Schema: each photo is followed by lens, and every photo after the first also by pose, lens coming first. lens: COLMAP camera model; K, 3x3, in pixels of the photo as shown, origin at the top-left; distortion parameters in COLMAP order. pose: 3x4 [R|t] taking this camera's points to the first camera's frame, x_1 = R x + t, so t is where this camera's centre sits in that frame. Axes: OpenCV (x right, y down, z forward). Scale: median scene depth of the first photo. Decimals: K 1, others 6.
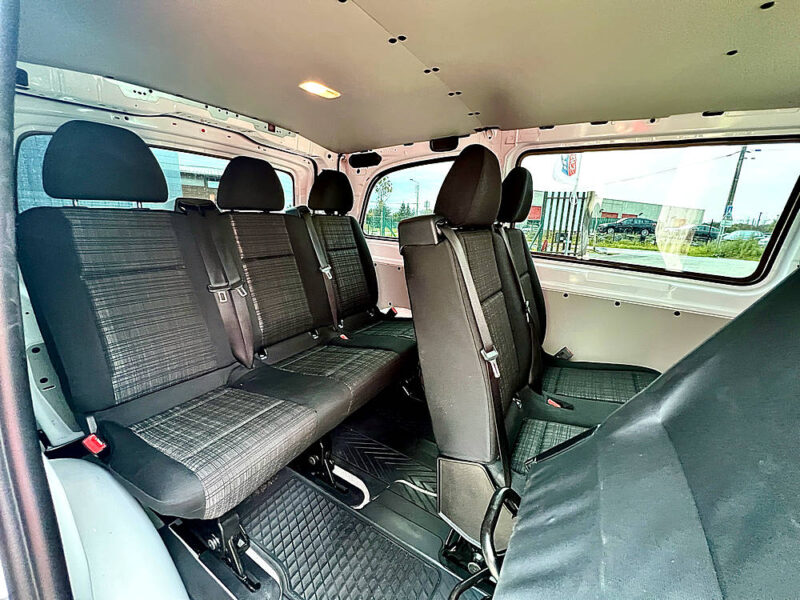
lens RADIAL K [[321.2, 0, 400.2], [0, 321.2, 296.5], [0, 0, 1]] dist [-0.000451, -0.000344]
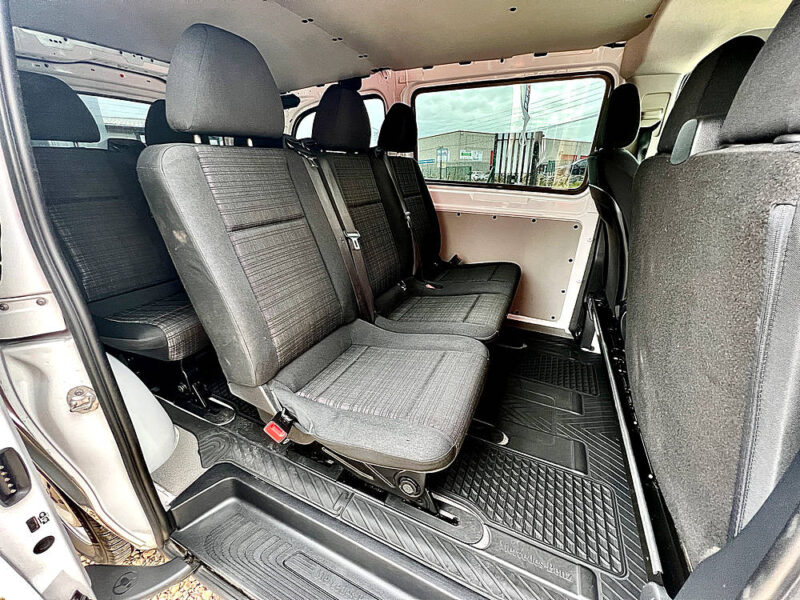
lens RADIAL K [[321.2, 0, 400.2], [0, 321.2, 296.5], [0, 0, 1]] dist [-0.000451, -0.000344]
pose [[0.993201, -0.077964, 0.086451, 0.185817], [0.065334, 0.987943, 0.140354, 0.142627], [-0.096351, -0.133752, 0.986320, -0.286555]]
